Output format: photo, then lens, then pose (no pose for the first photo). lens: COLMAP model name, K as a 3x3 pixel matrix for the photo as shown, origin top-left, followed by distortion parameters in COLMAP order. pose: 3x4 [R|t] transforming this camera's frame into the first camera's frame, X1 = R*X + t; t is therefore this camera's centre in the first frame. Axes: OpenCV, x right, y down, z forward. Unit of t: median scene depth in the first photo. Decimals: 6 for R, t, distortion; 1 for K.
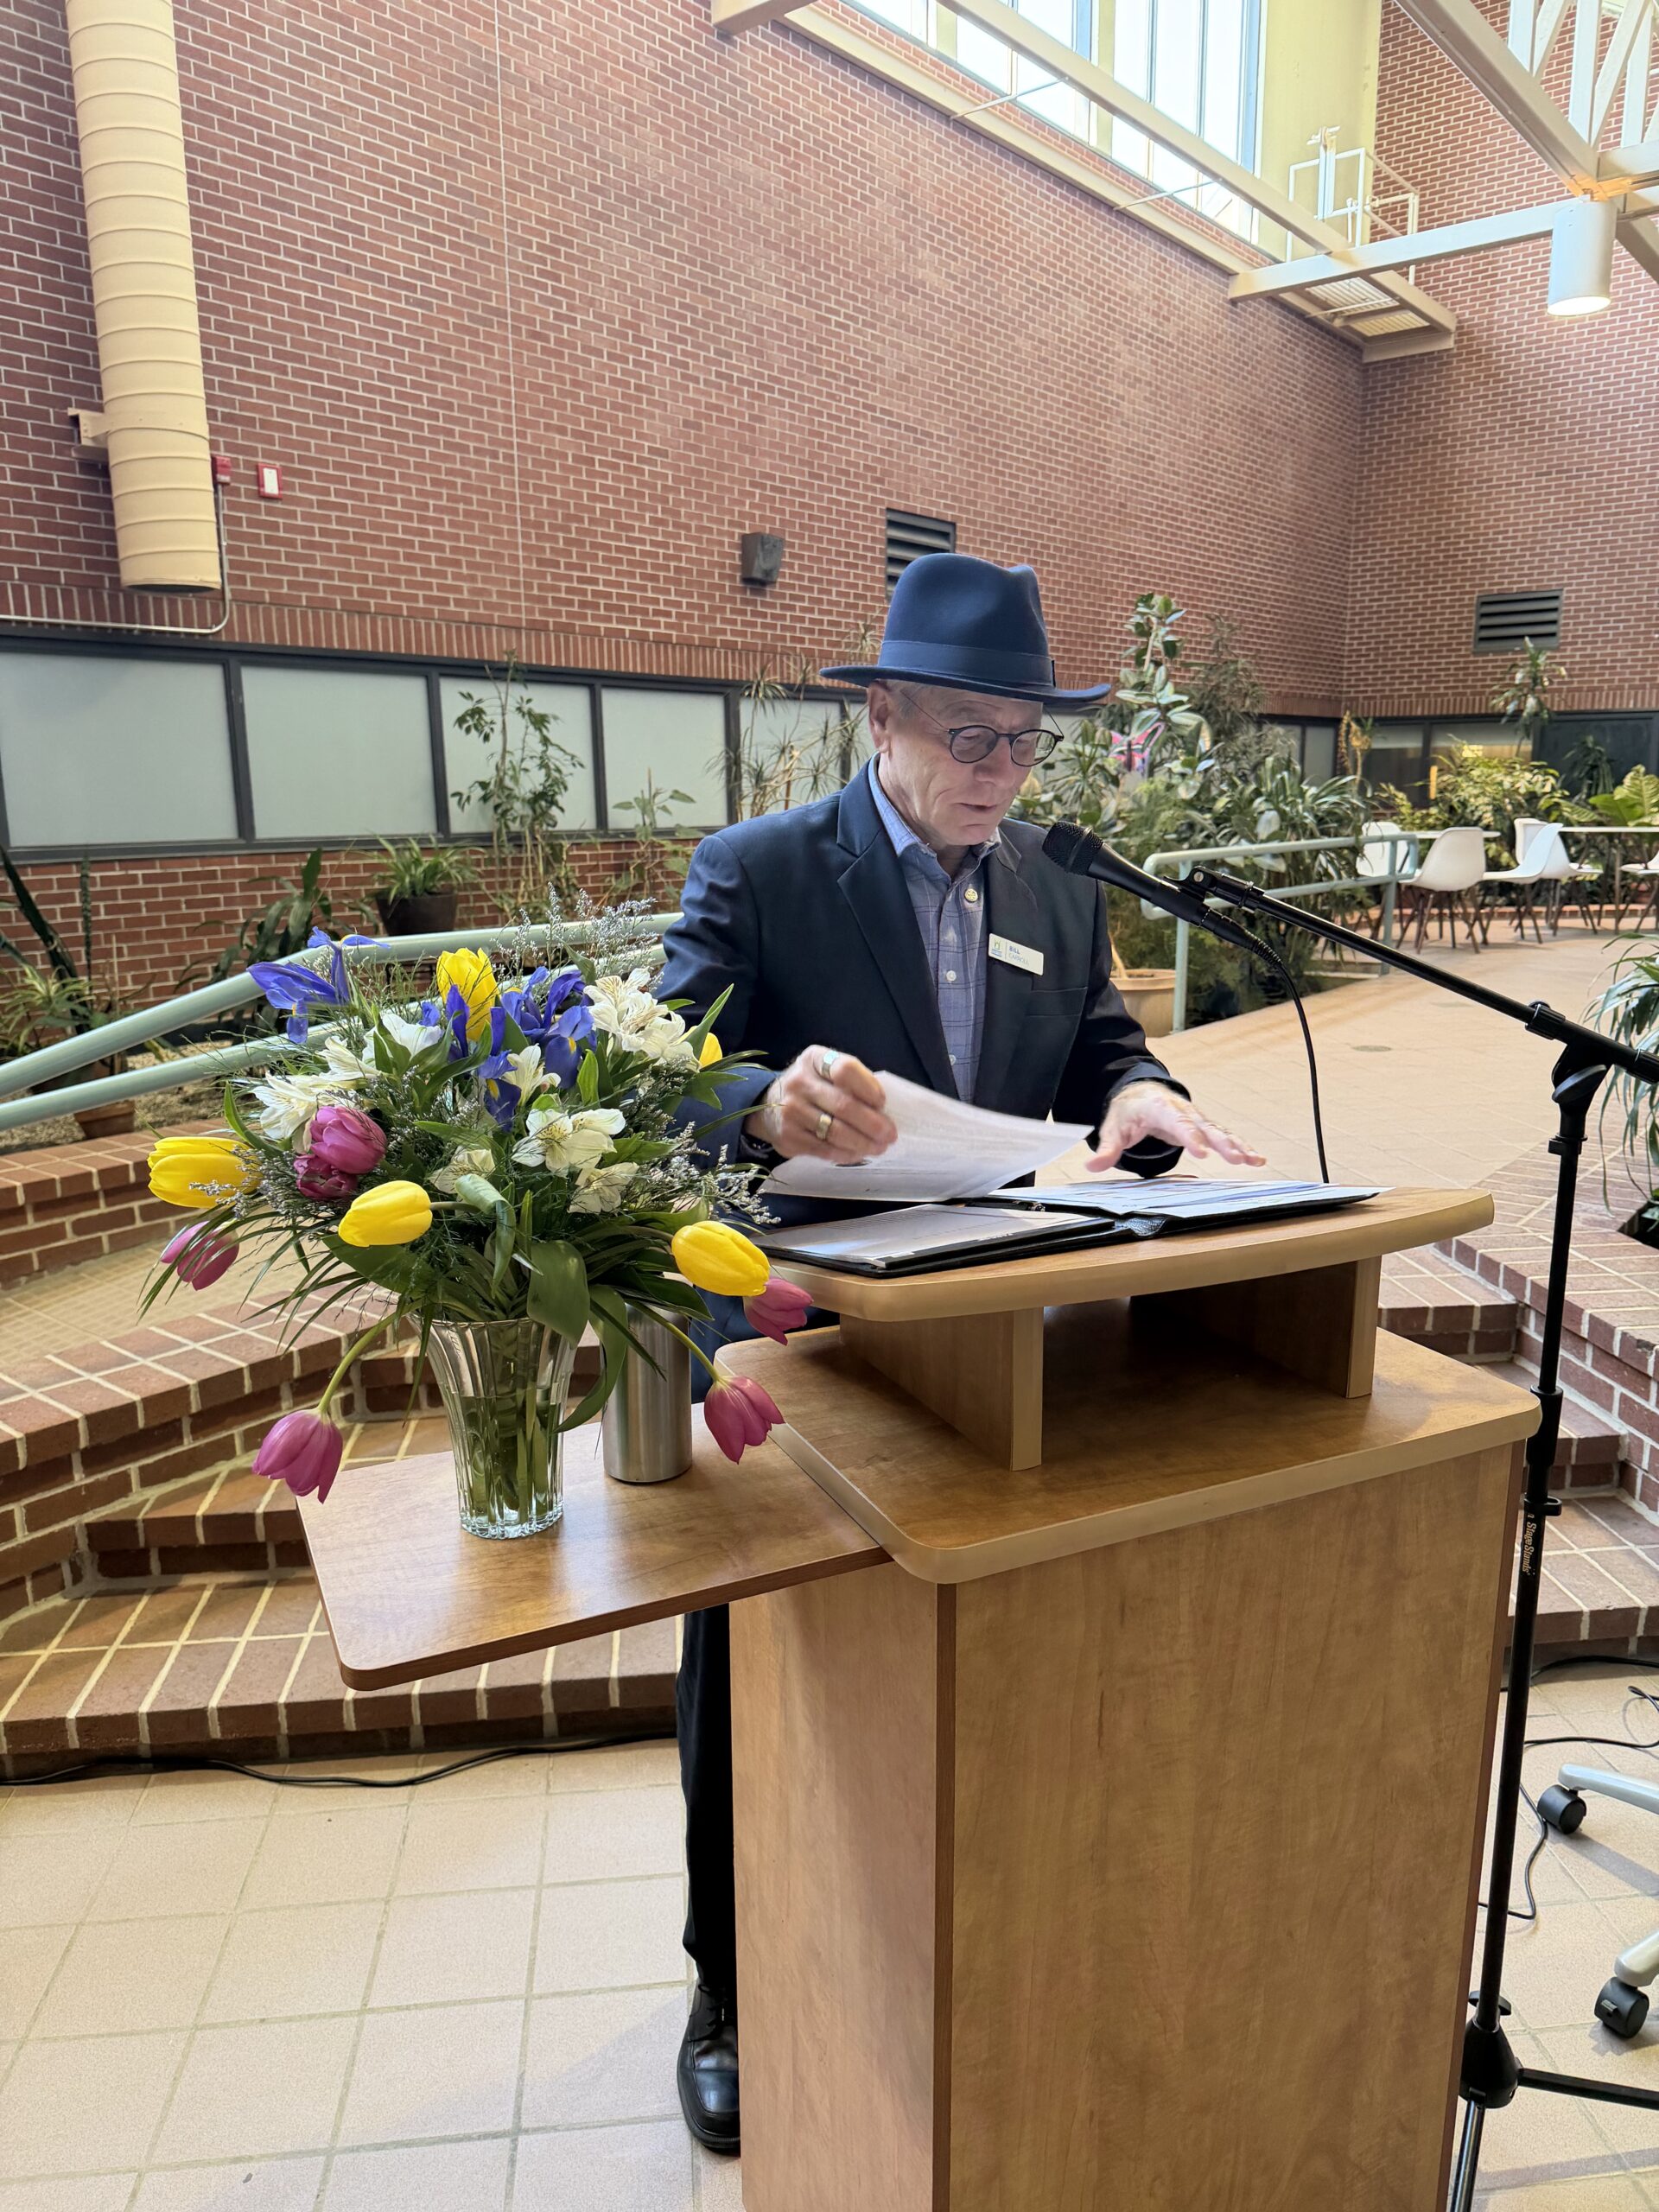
lens RADIAL K [[1558.9, 0, 822.6], [0, 1558.9, 1110.1], [0, 0, 1]] dist [0.015466, -0.024536]
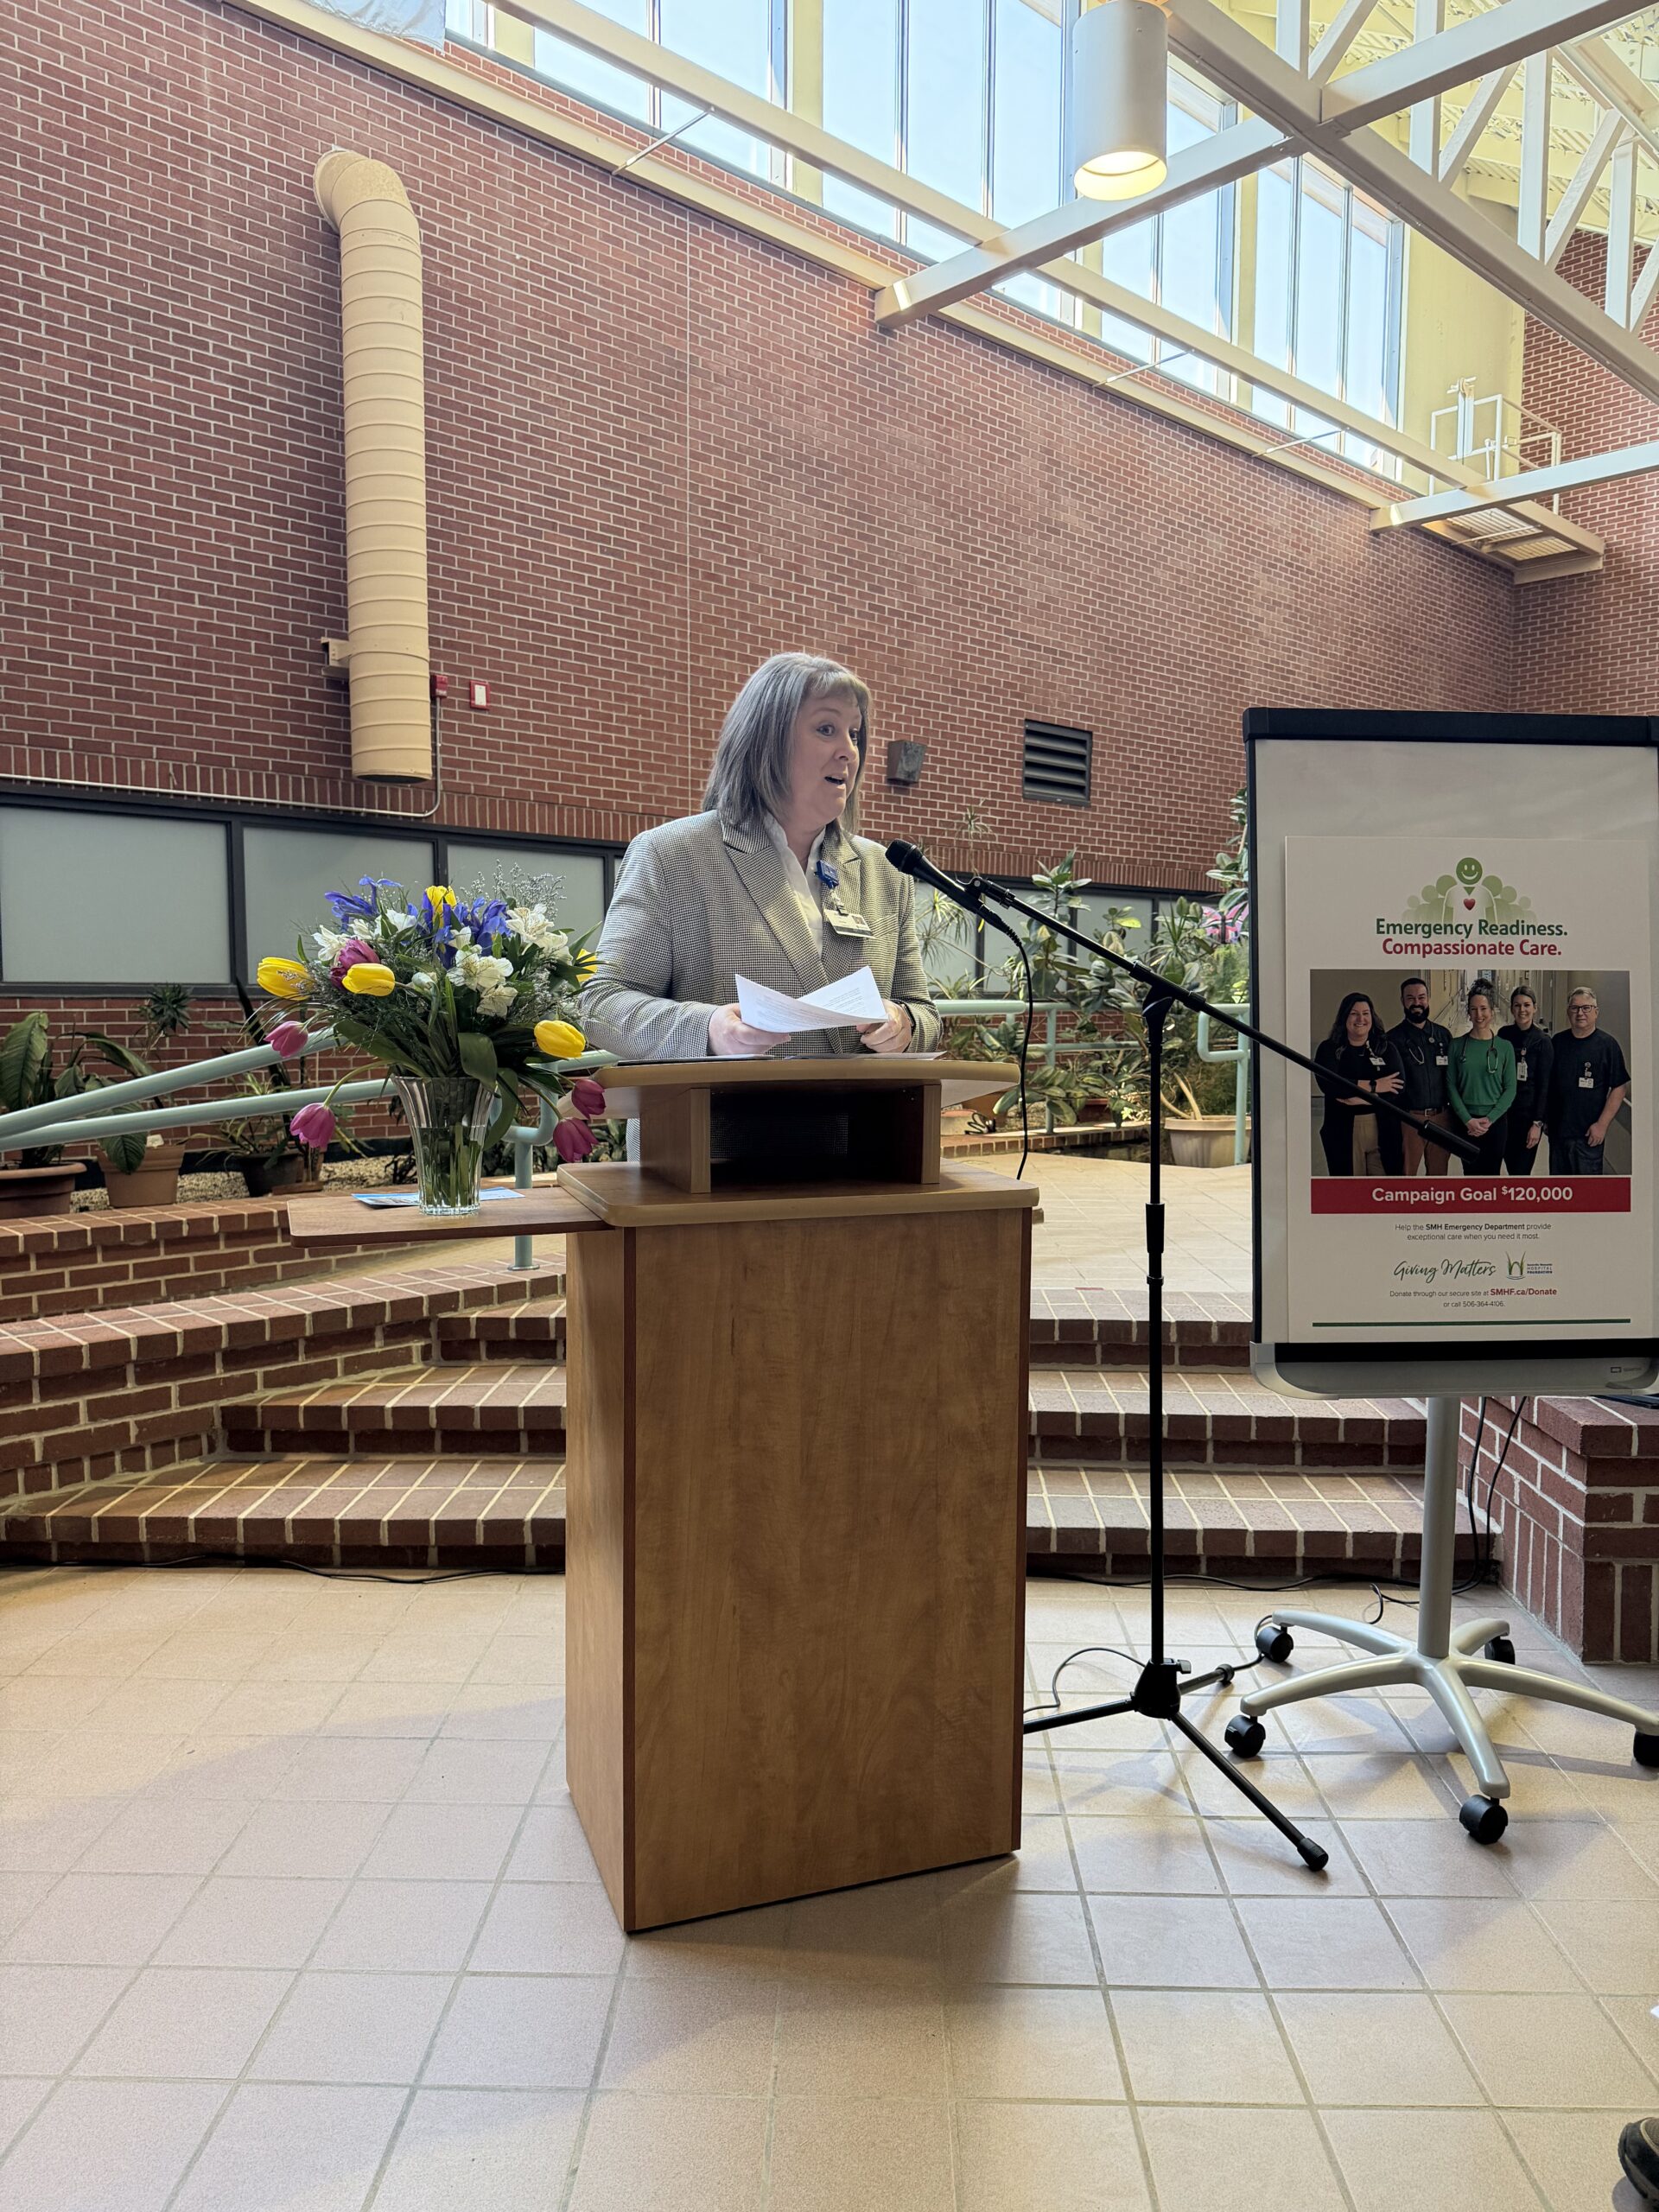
lens RADIAL K [[1558.9, 0, 829.0], [0, 1558.9, 1128.9], [0, 0, 1]] dist [0.015466, -0.024536]
pose [[0.991153, 0.033543, -0.128418, 0.071841], [-0.047917, 0.992716, -0.110537, 0.045027], [0.123775, 0.115712, 0.985541, -0.103366]]
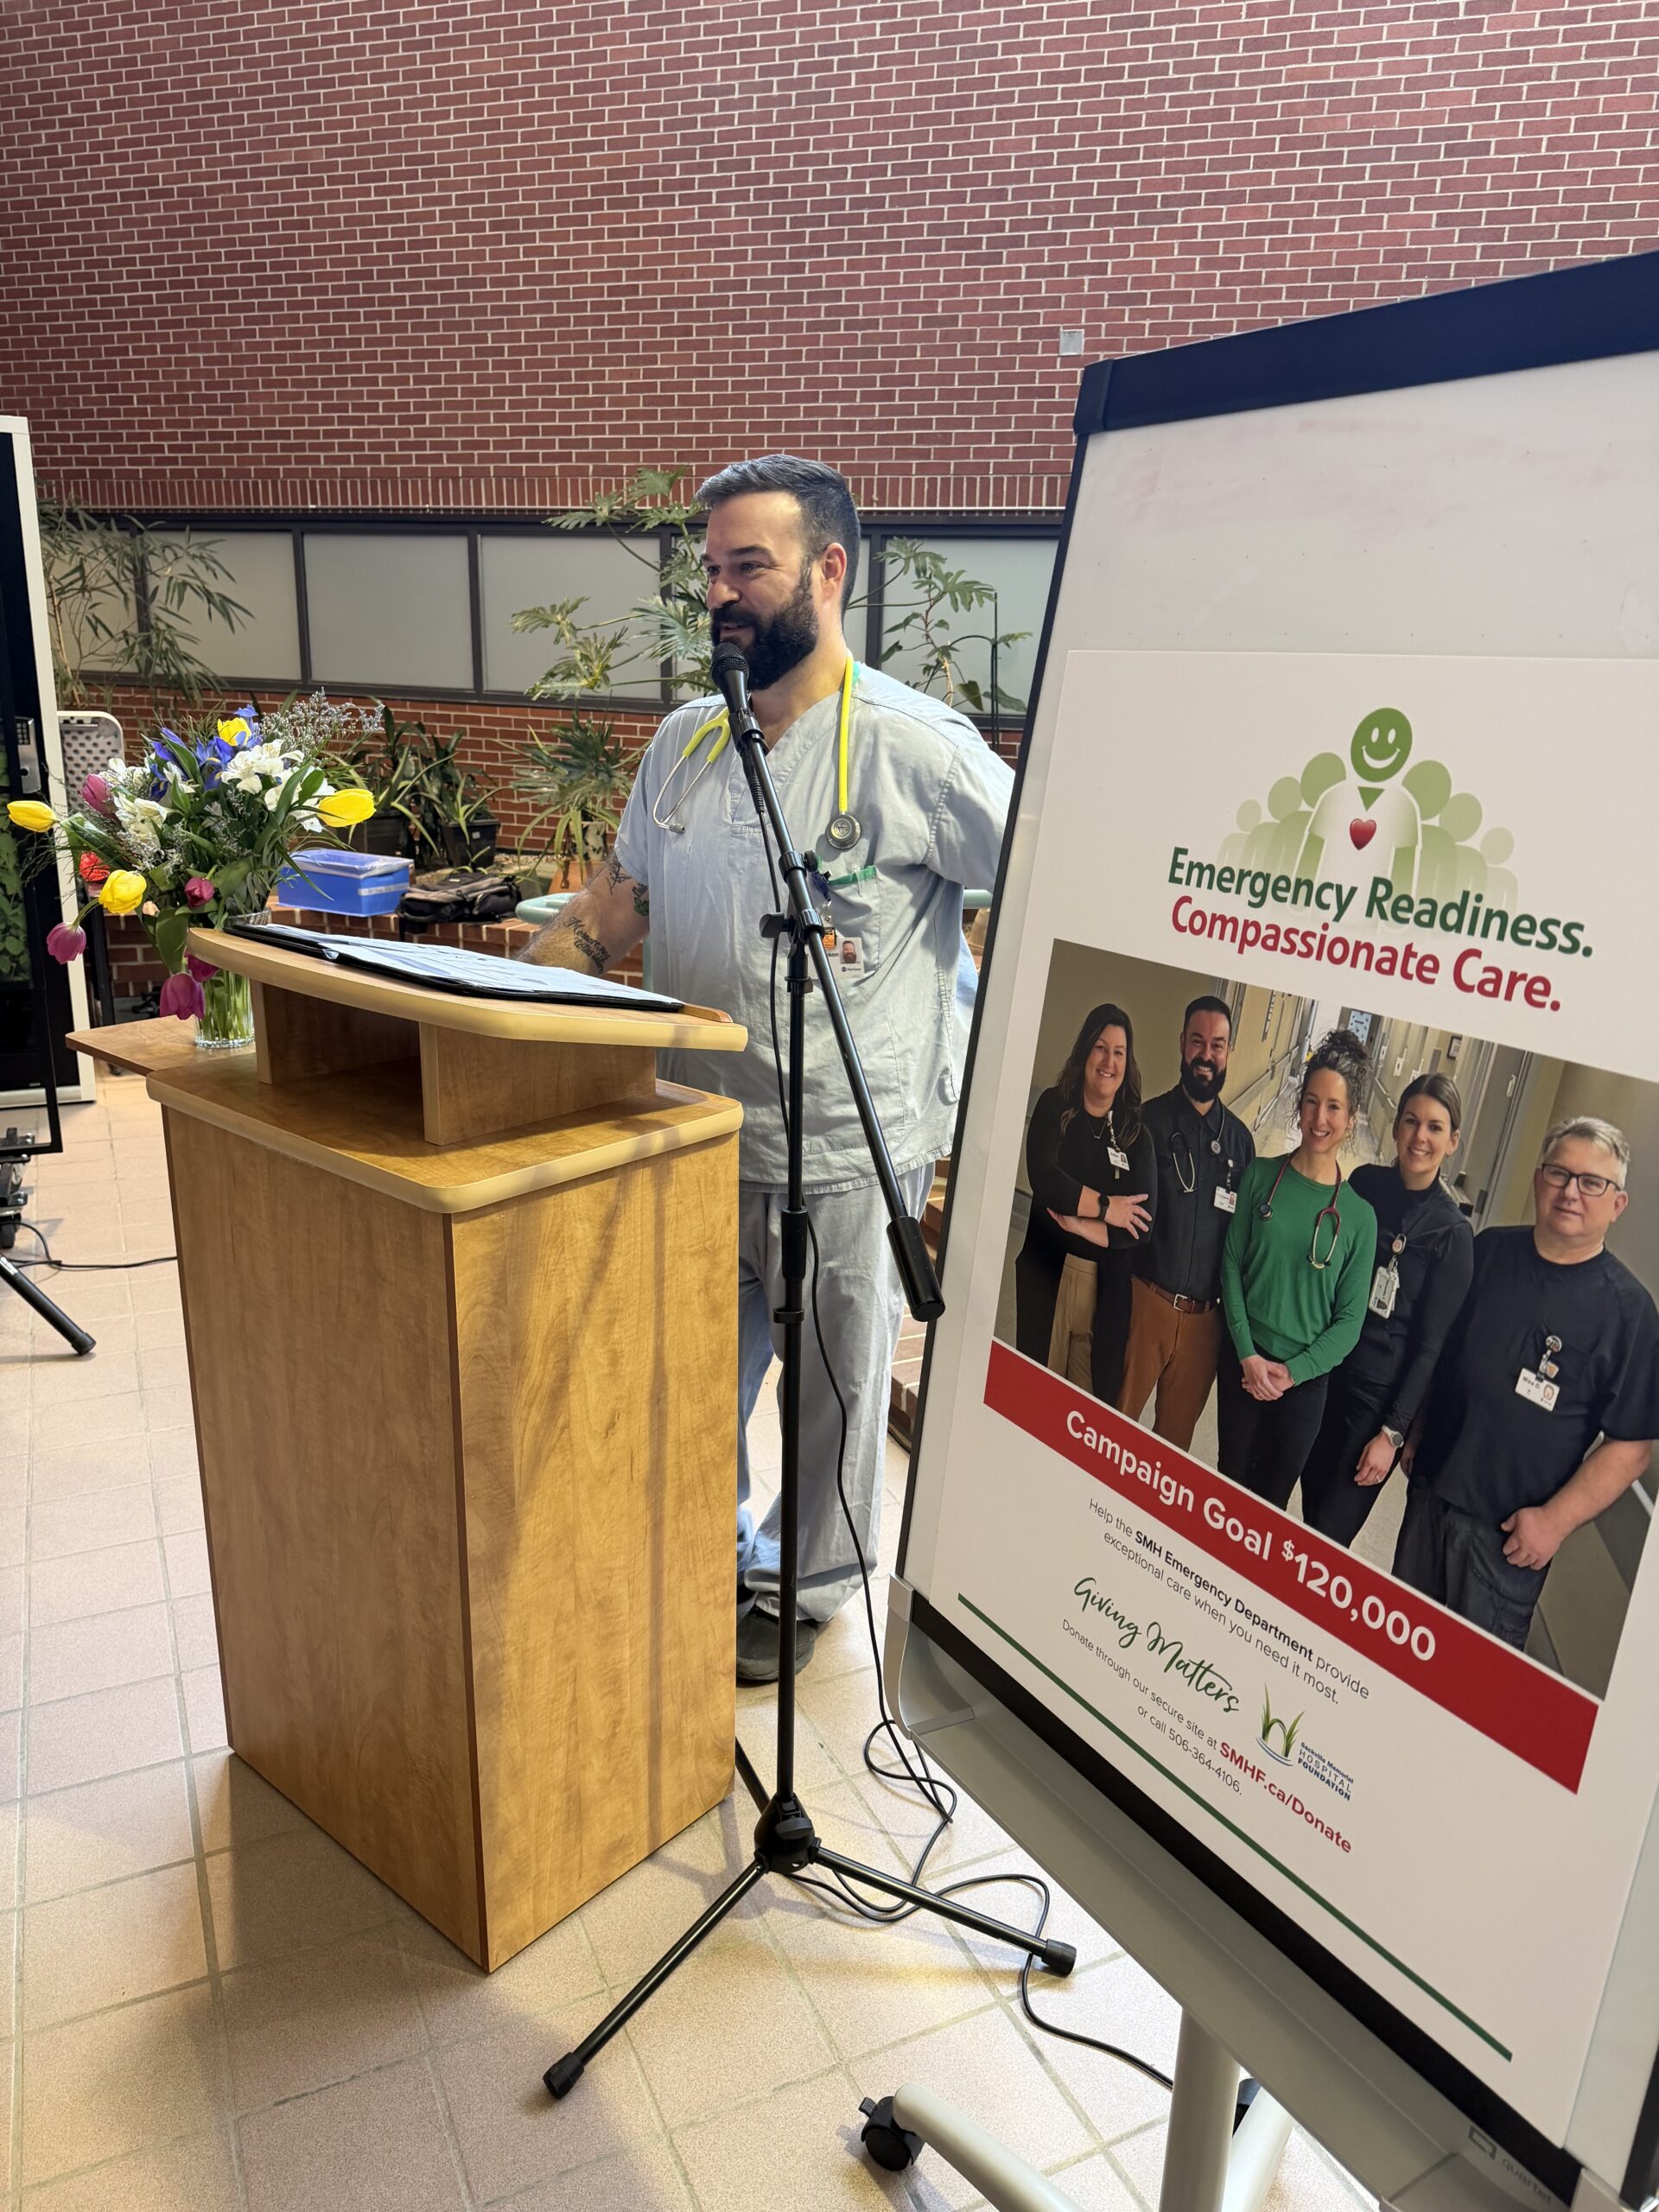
lens RADIAL K [[1558.9, 0, 840.0], [0, 1558.9, 1087.1], [0, 0, 1]] dist [0.015466, -0.024536]
pose [[0.340514, 0.278361, -0.898090, 0.227201], [-0.202205, 0.954502, 0.219179, -0.026406], [0.918239, 0.106965, 0.381307, 0.097057]]
